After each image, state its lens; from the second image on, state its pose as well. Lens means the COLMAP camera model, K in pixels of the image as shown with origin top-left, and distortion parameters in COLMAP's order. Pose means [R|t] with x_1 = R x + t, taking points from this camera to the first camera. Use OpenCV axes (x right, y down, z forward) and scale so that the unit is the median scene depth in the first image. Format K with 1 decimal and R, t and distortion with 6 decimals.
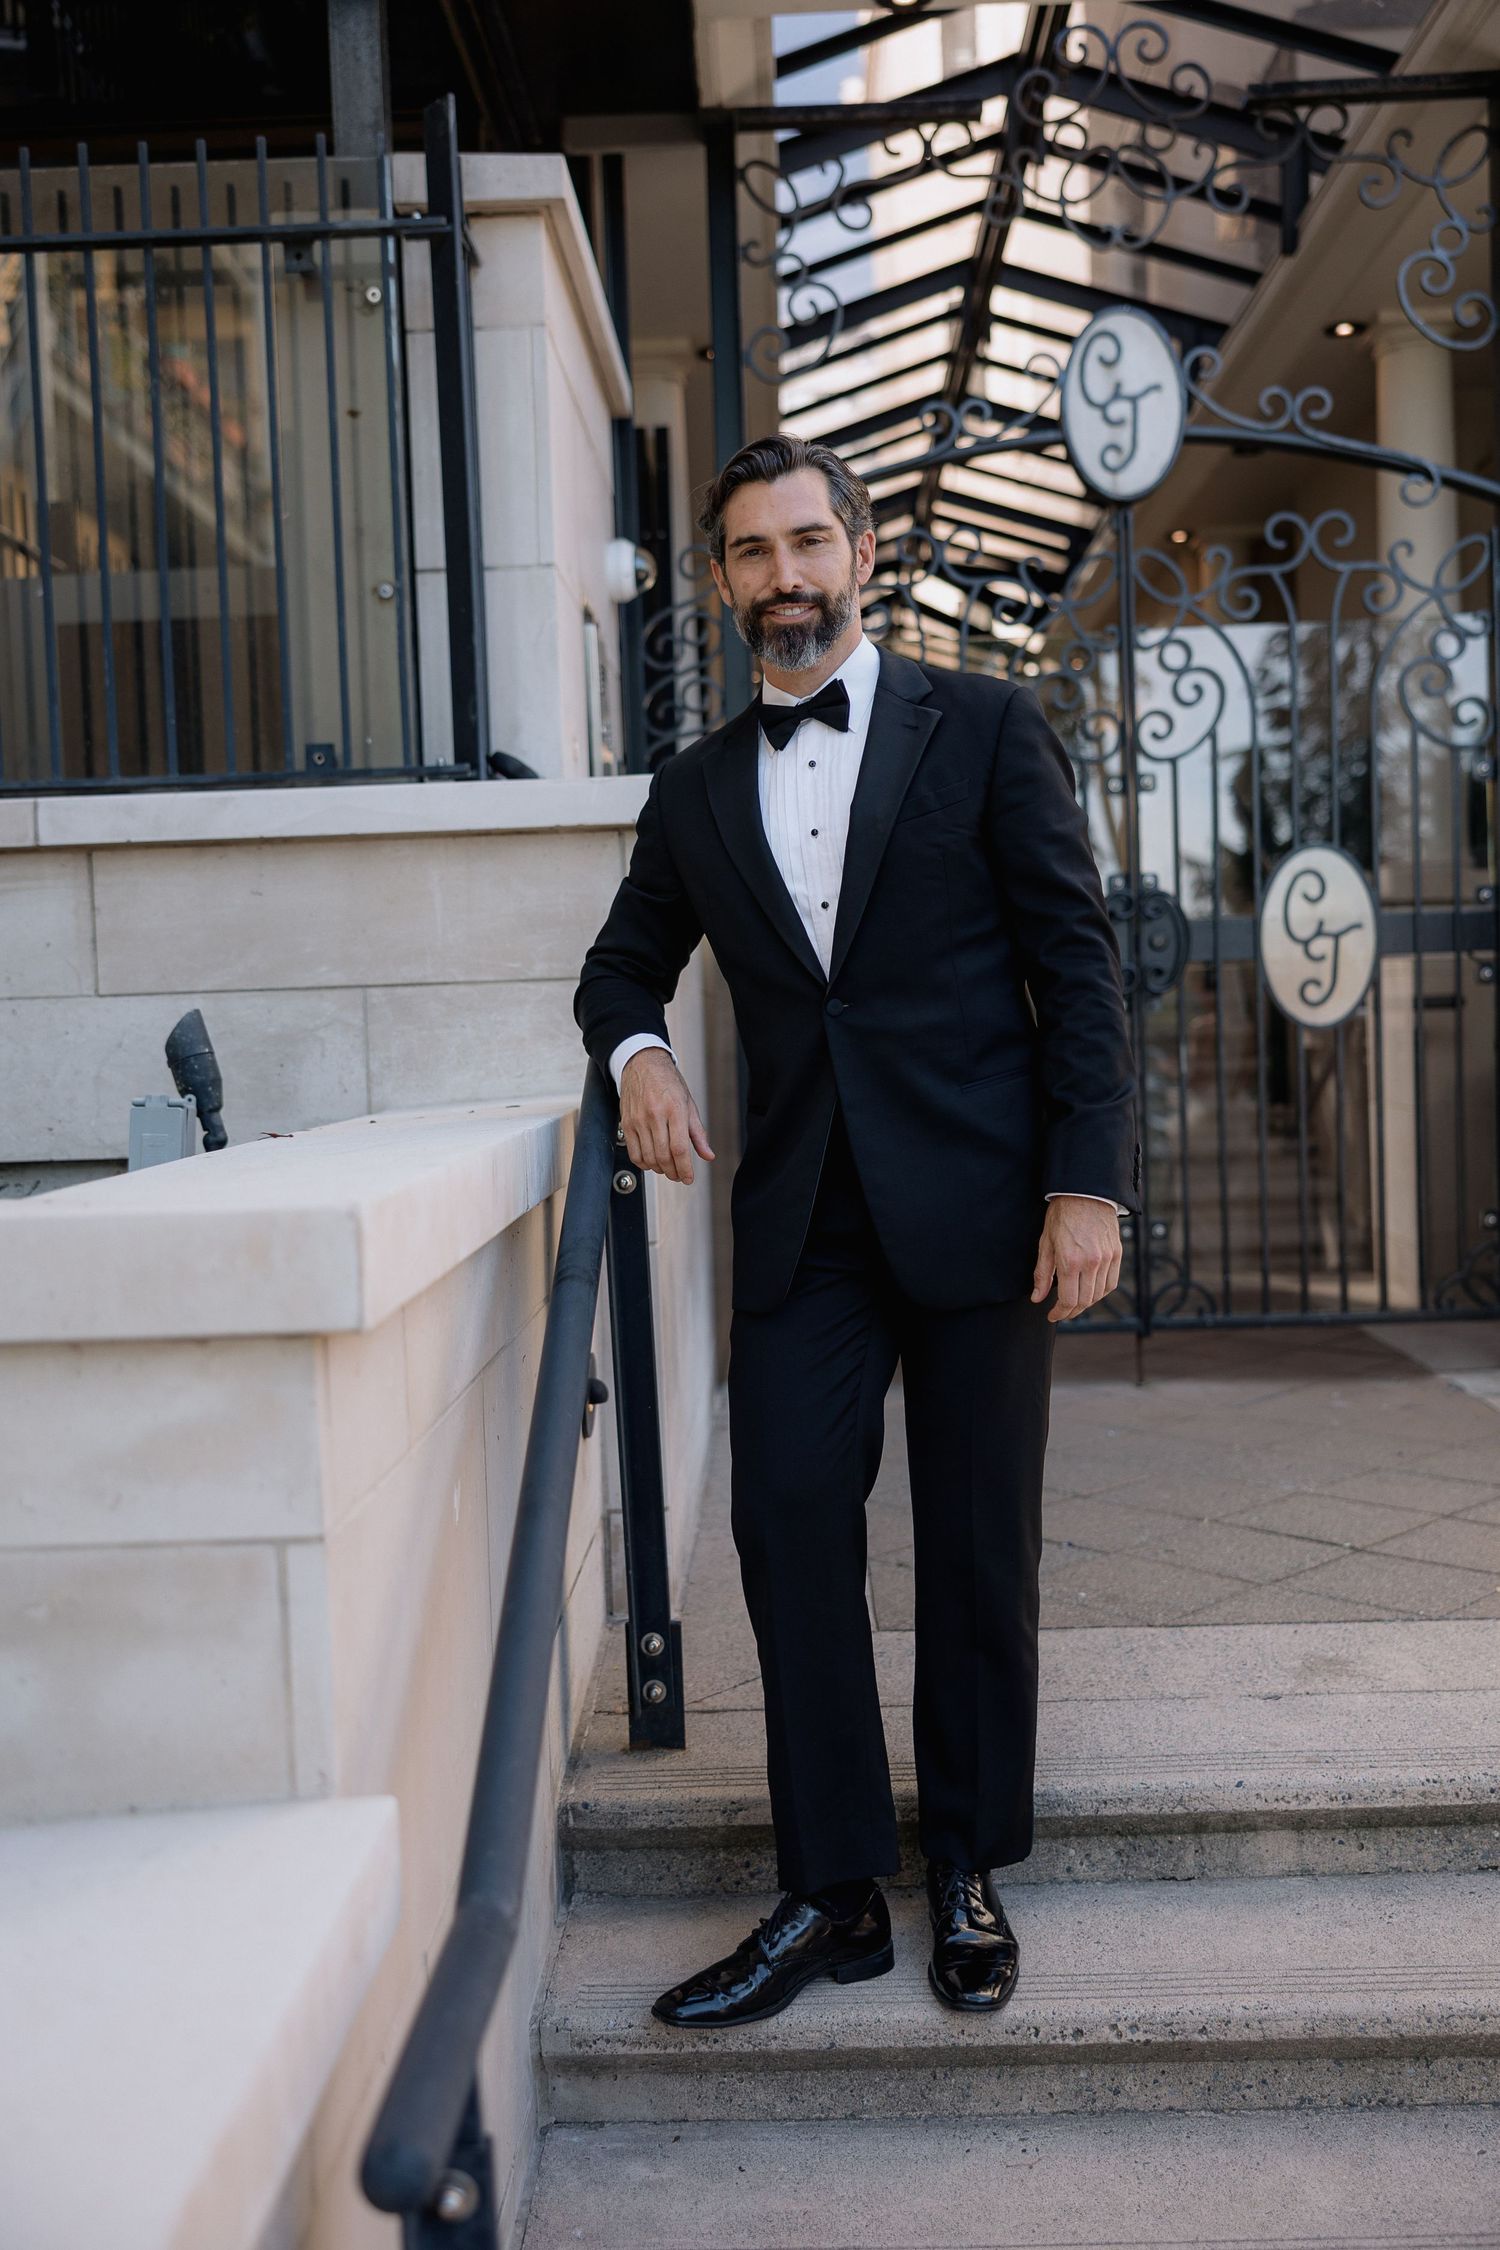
lens RADIAL K [[2170.8, 0, 752.8], [0, 2170.8, 1134.8], [0, 0, 1]] dist [0.009587, 0.002741]
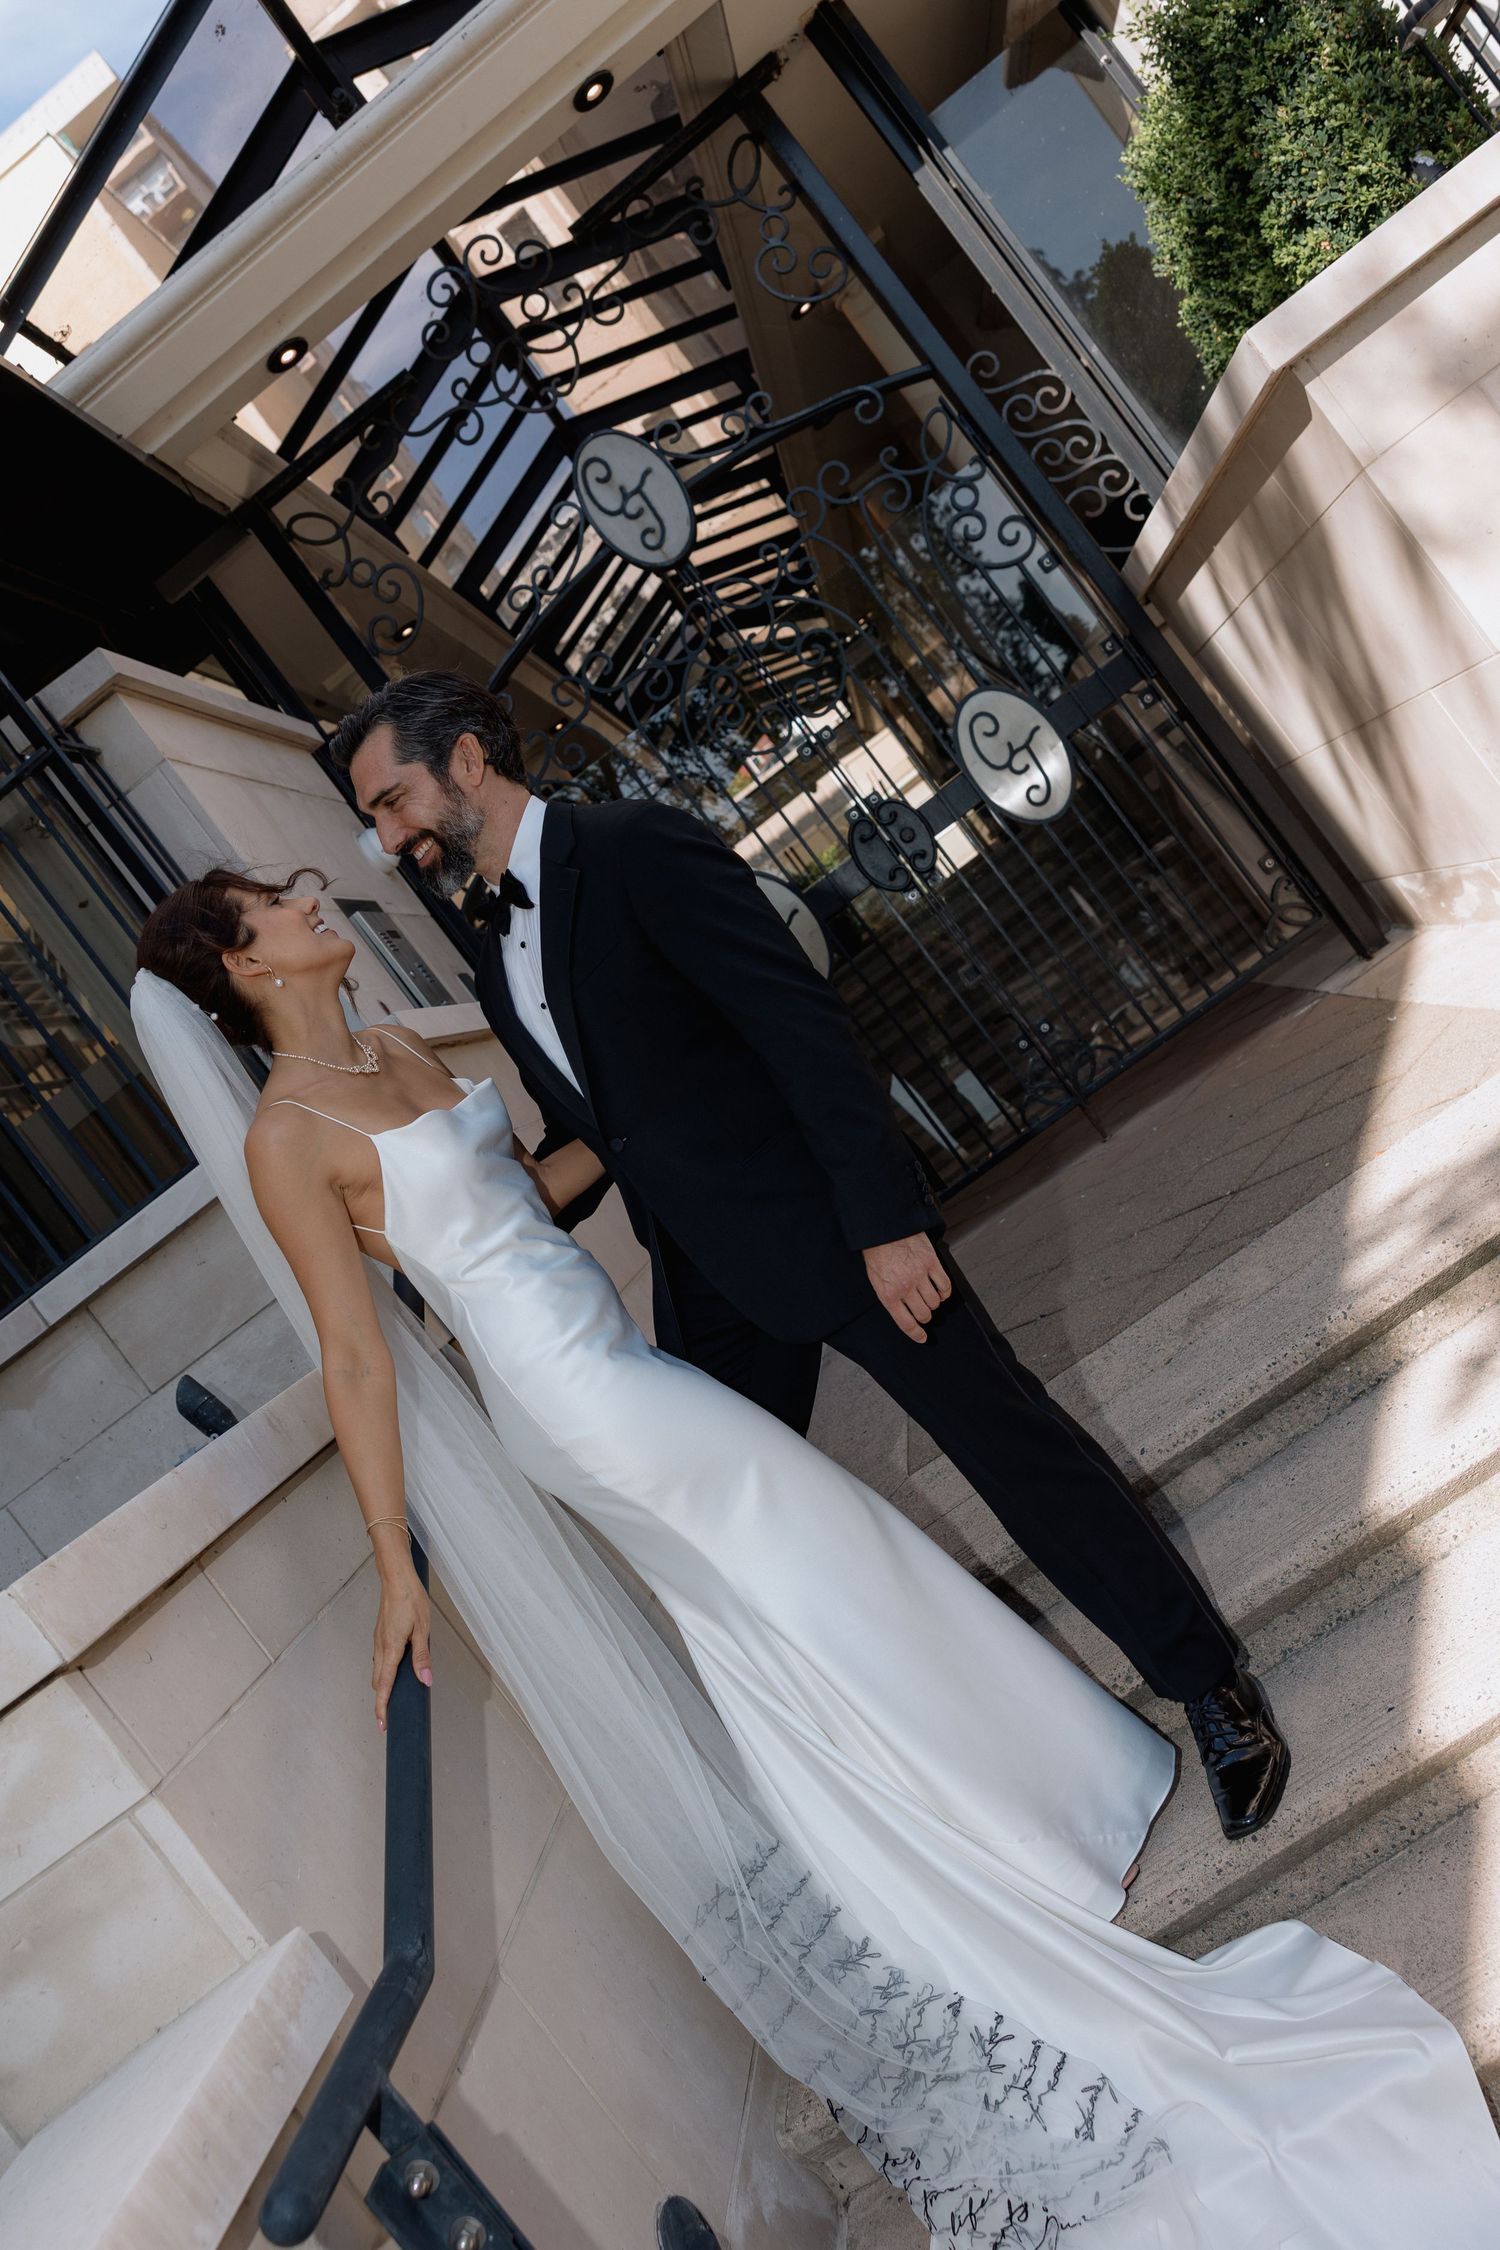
lens RADIAL K [[1770.5, 0, 742.5], [0, 1770.5, 1131.9], [0, 0, 1]] dist [0.004112, 0.005126]
pose [[0.816830, -0.564667, -0.118070, 0.187842], [0.565723, 0.824133, -0.027615, 0.033465], [0.112899, -0.044238, 0.992621, -0.015923]]
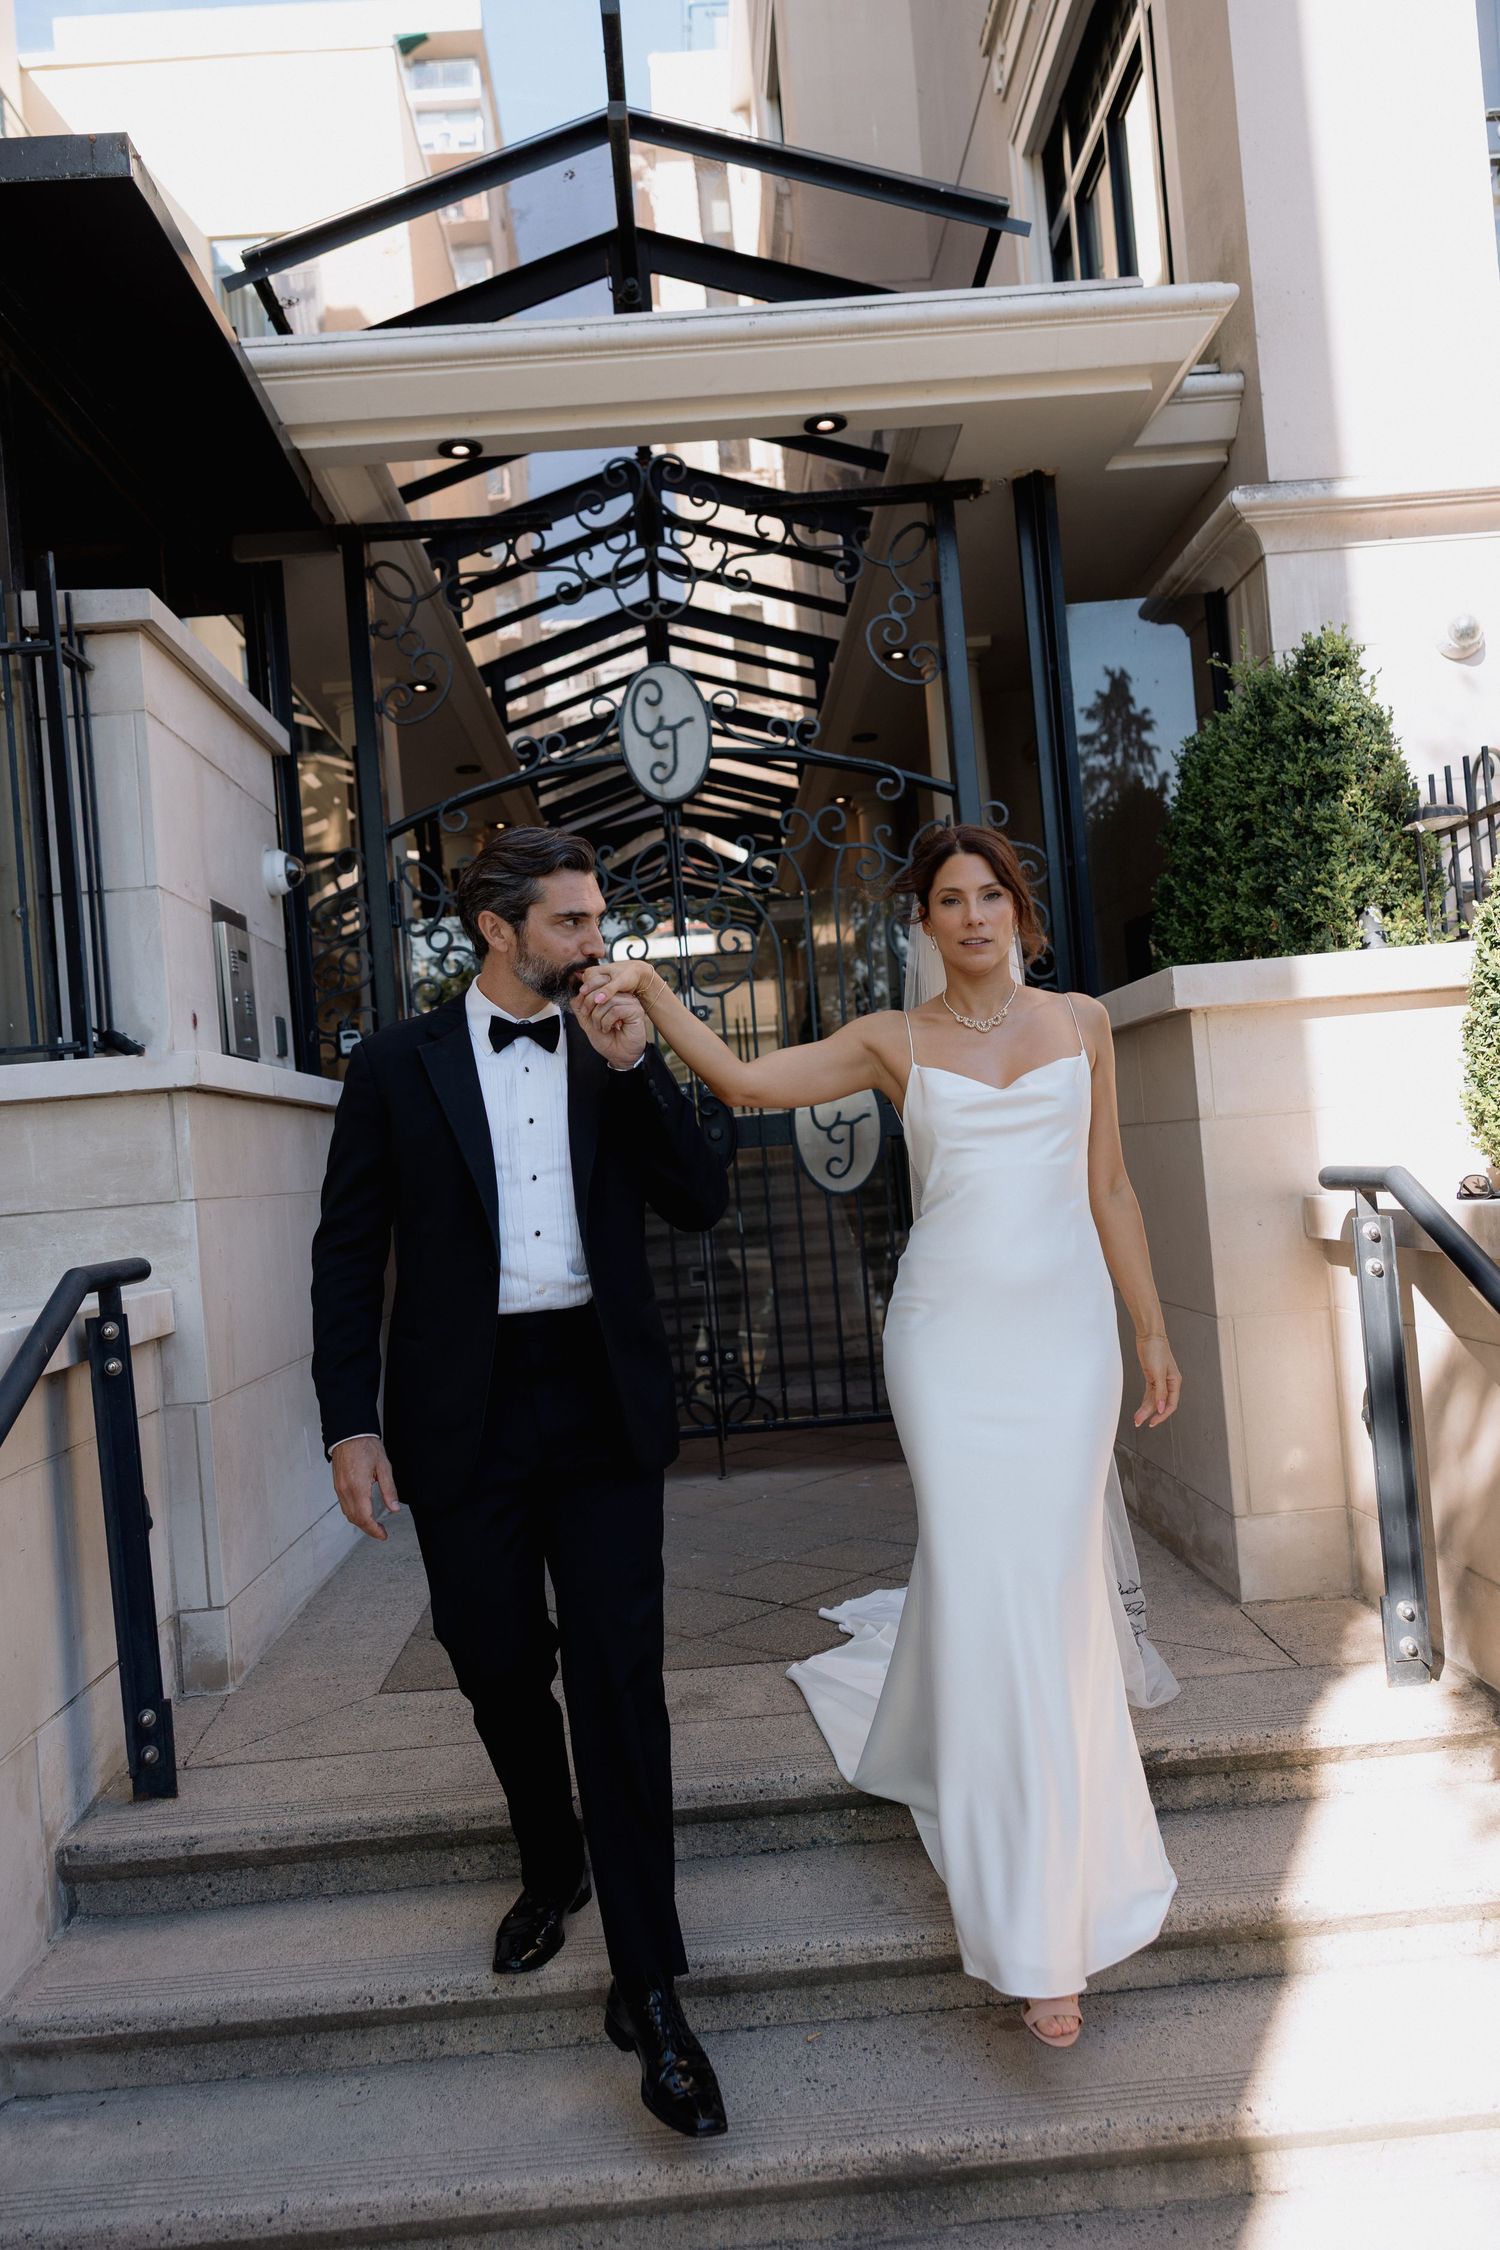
lens RADIAL K [[1770.5, 0, 742.5], [0, 1770.5, 1131.9], [0, 0, 1]] dist [0.004112, 0.005126]
pose [[0.997826, -0.044829, 0.048306, 0.212105], [0.048153, 0.996385, -0.069988, -0.020626], [-0.044994, 0.072162, 0.996378, -0.086552]]
